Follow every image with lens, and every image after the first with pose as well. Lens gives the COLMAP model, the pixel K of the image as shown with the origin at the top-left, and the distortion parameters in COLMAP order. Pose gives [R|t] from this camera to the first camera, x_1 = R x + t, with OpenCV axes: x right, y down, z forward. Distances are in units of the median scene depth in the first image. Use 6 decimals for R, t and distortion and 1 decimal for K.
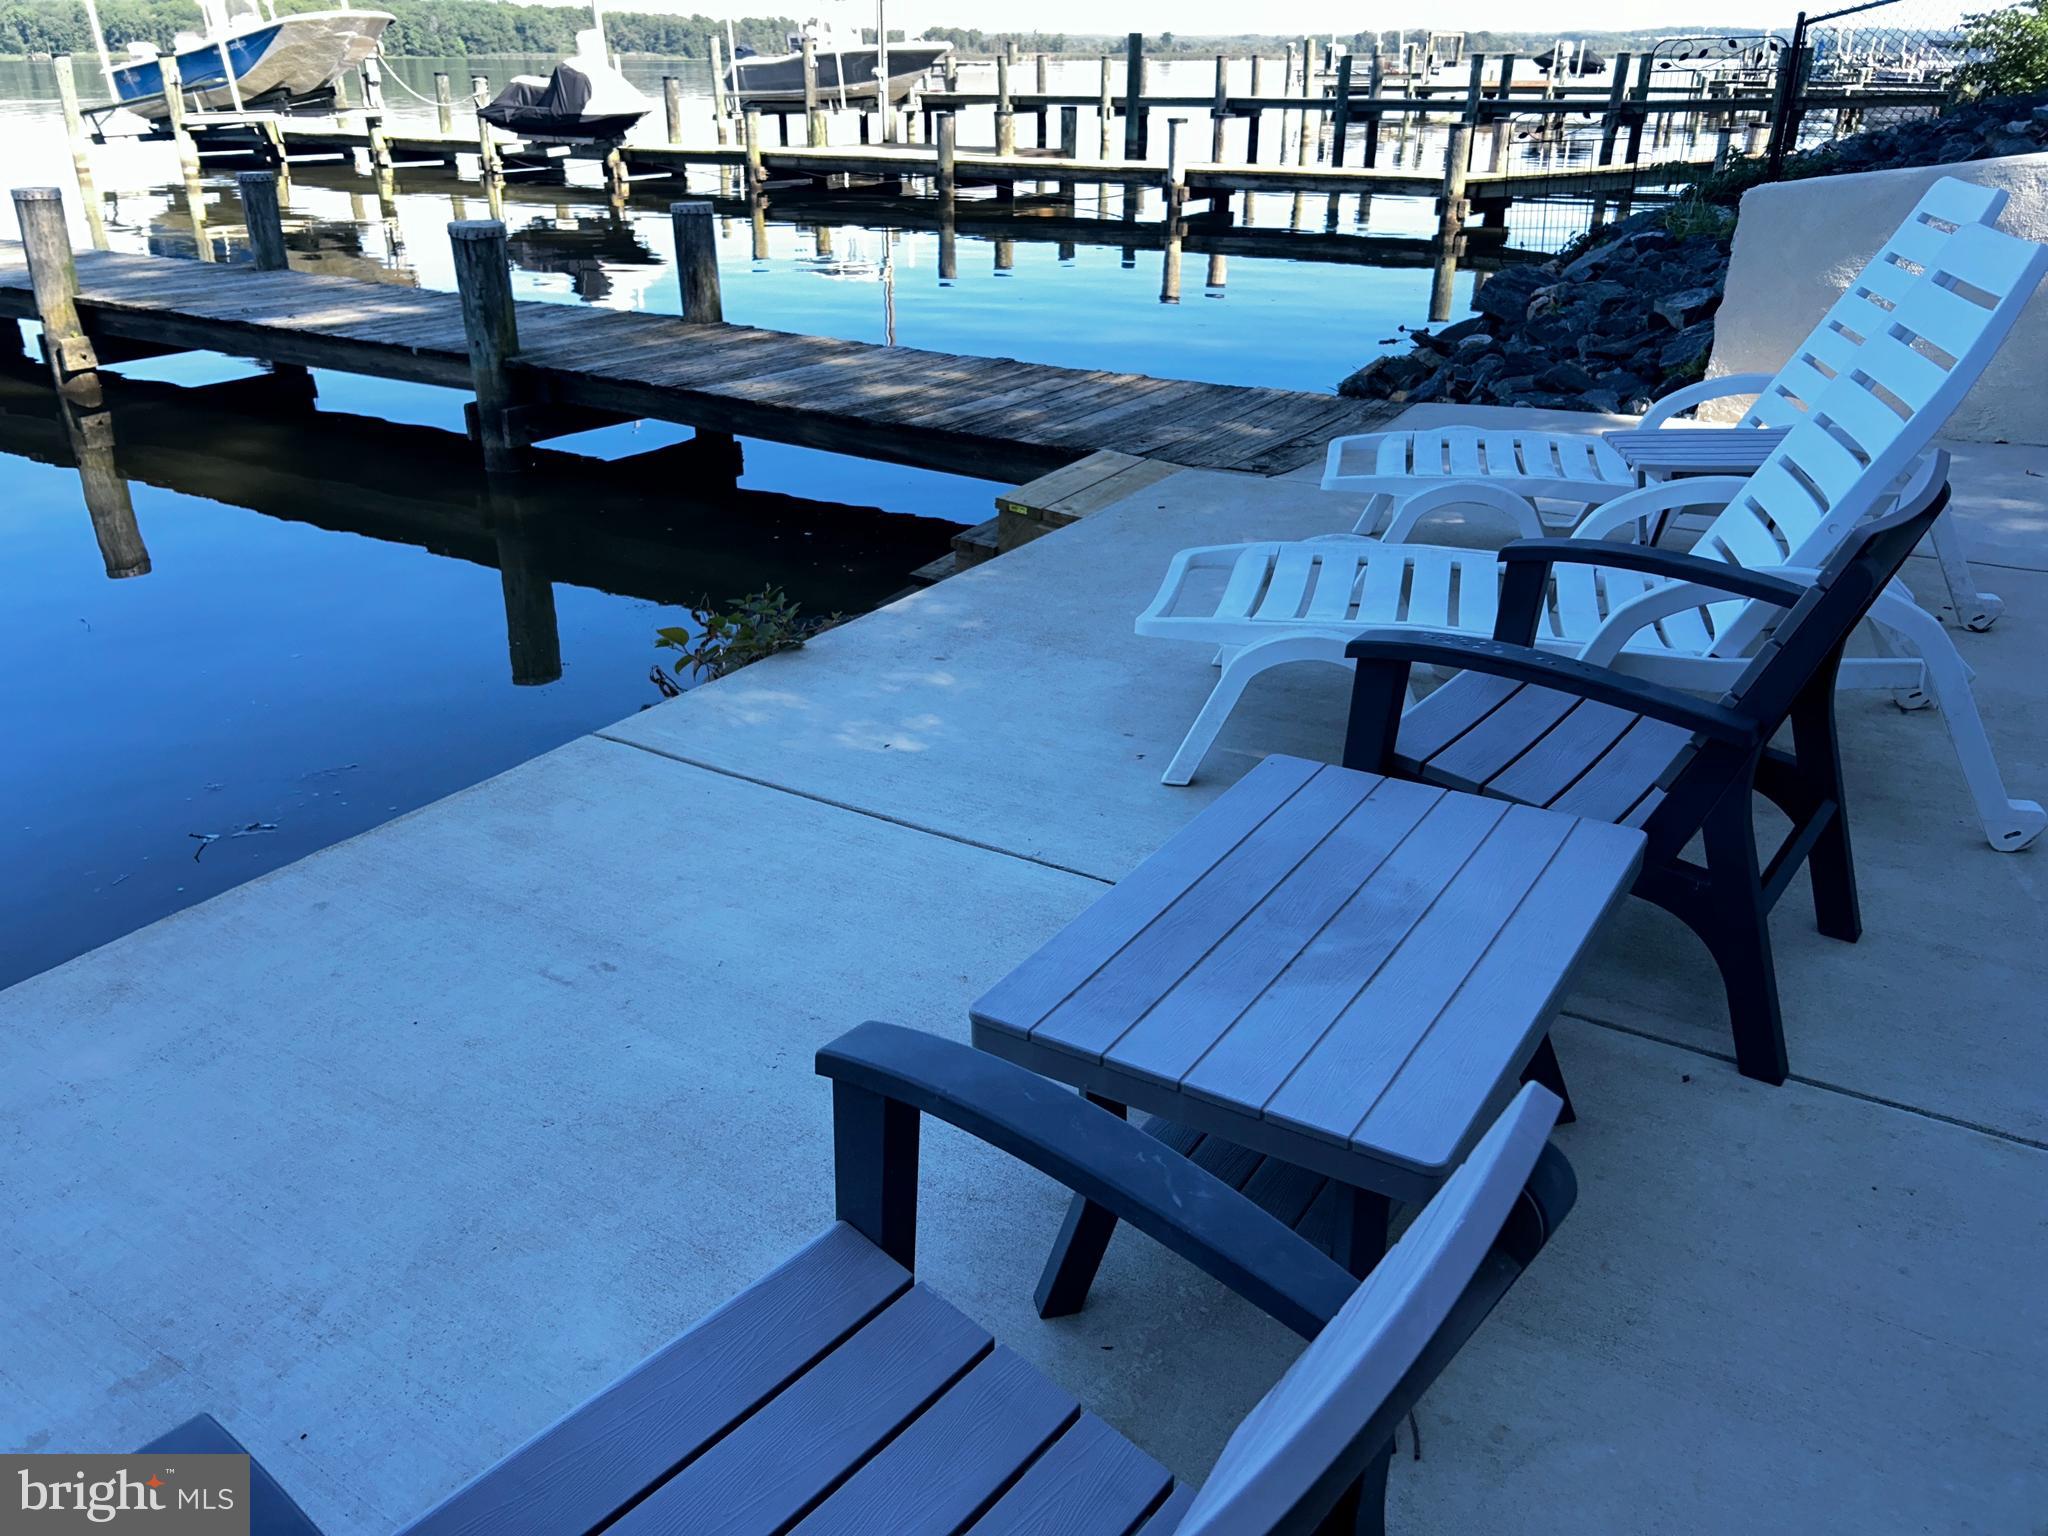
lens RADIAL K [[1551.5, 0, 1015.8], [0, 1551.5, 775.3], [0, 0, 1]] dist [0.035358, -0.031859]
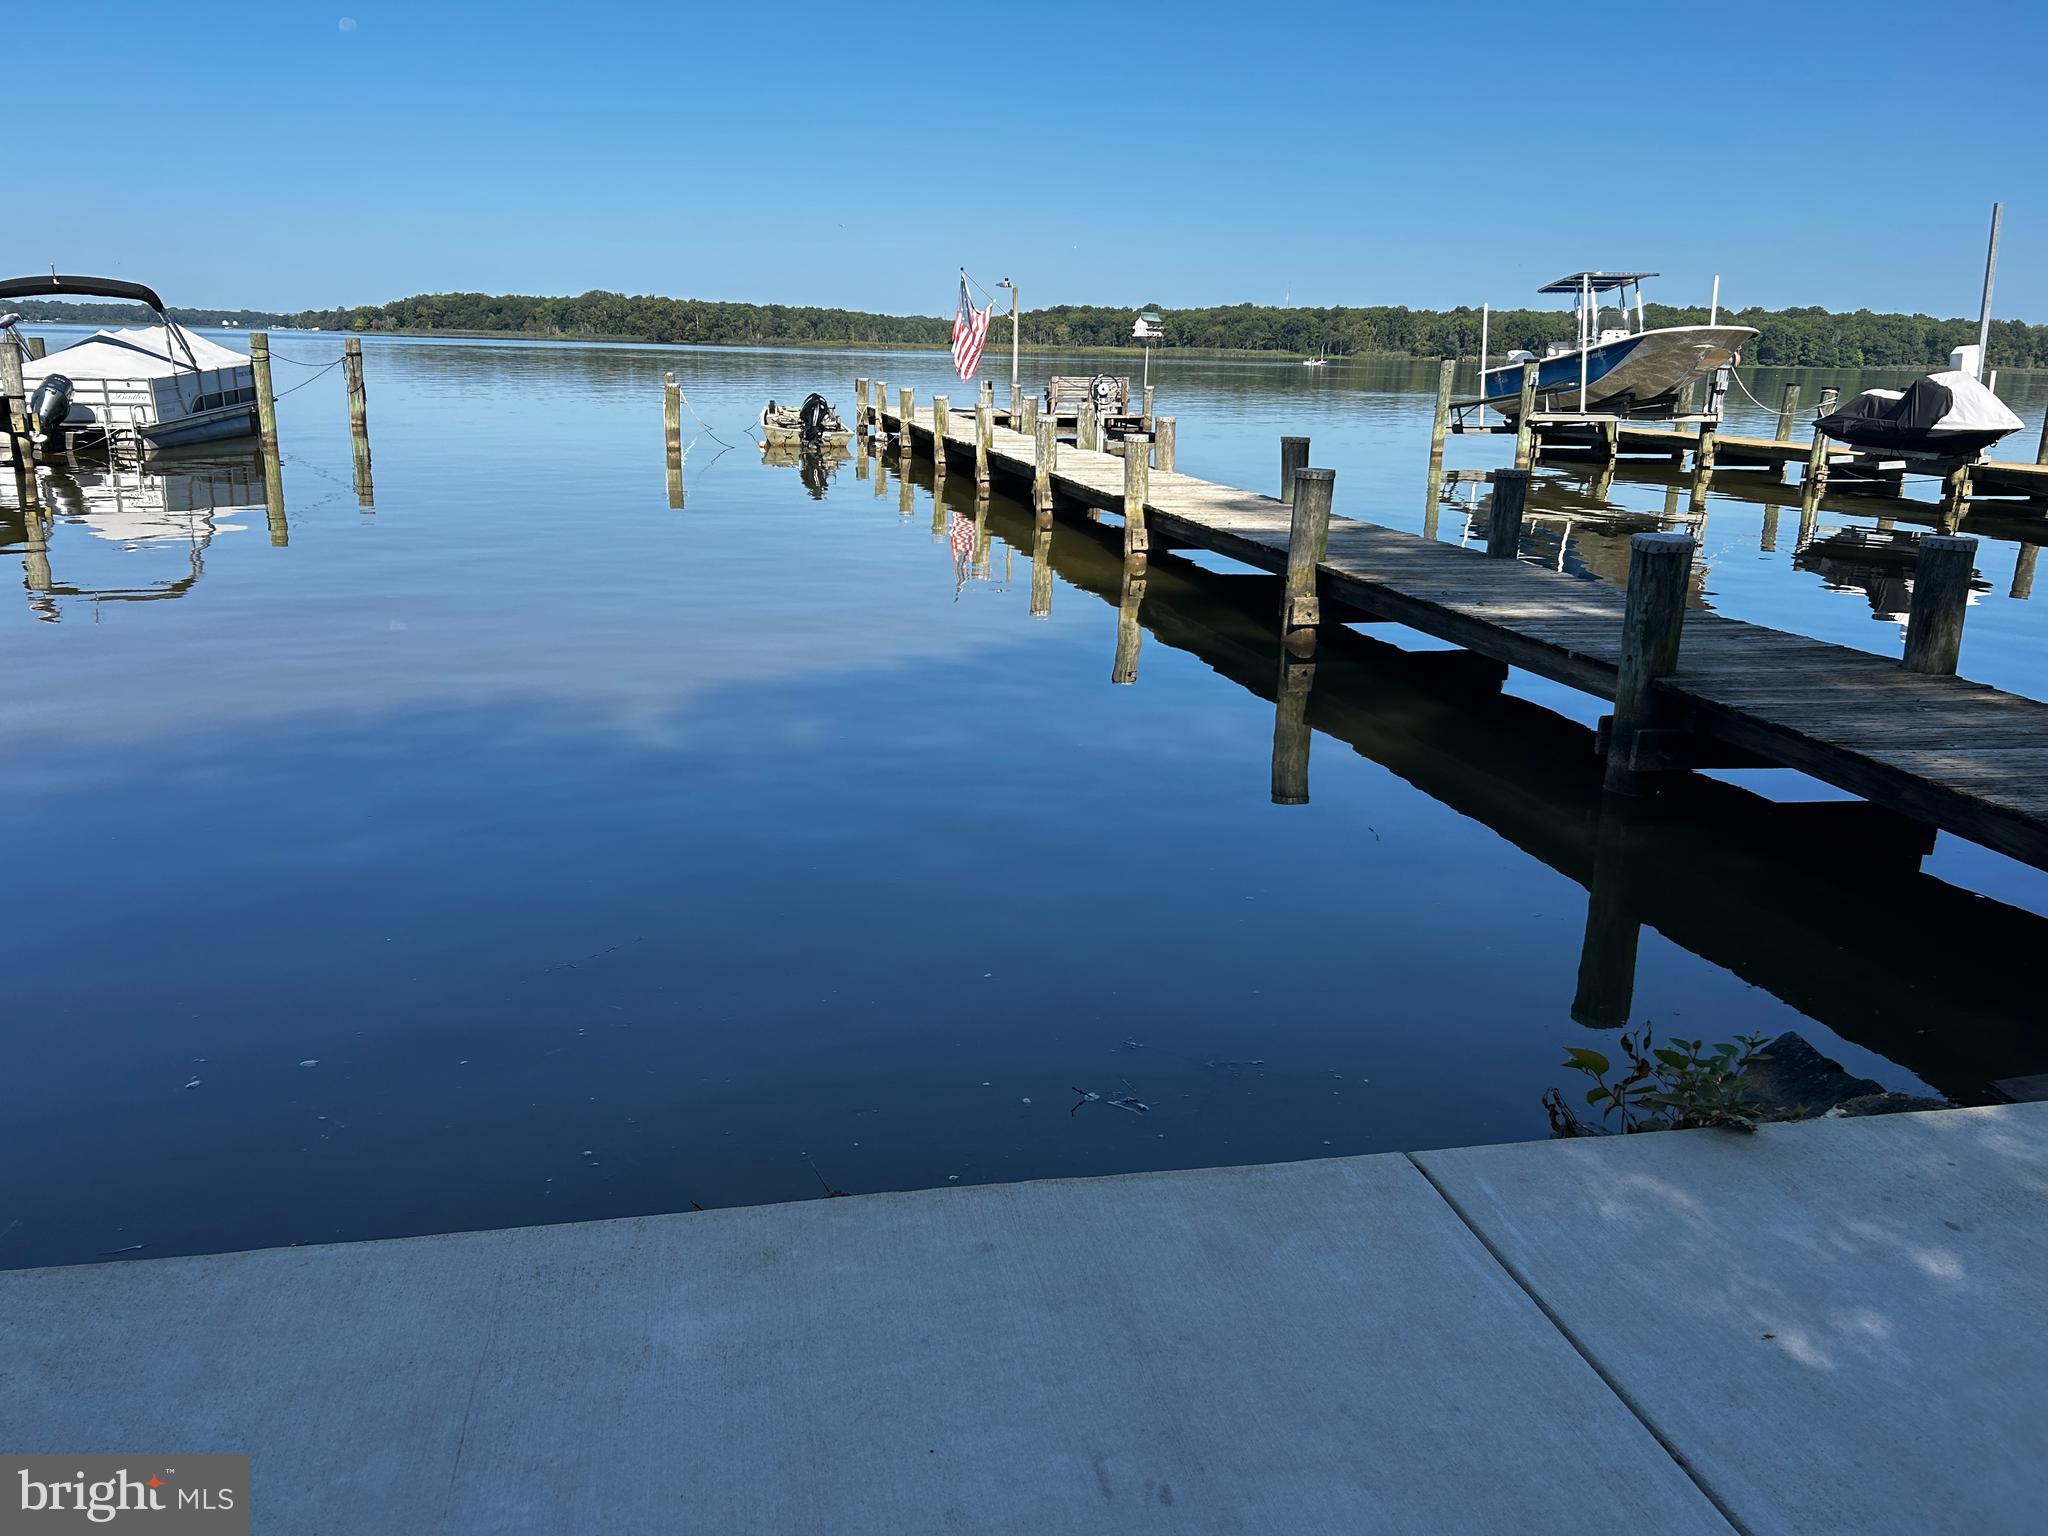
lens RADIAL K [[1551.5, 0, 1023.2], [0, 1551.5, 753.1], [0, 0, 1]] dist [0.035358, -0.031859]
pose [[0.699361, 0.196480, -0.687233, 0.039133], [-0.320364, 0.945658, -0.055653, -0.042544], [0.638953, 0.259086, 0.724302, 0.084843]]
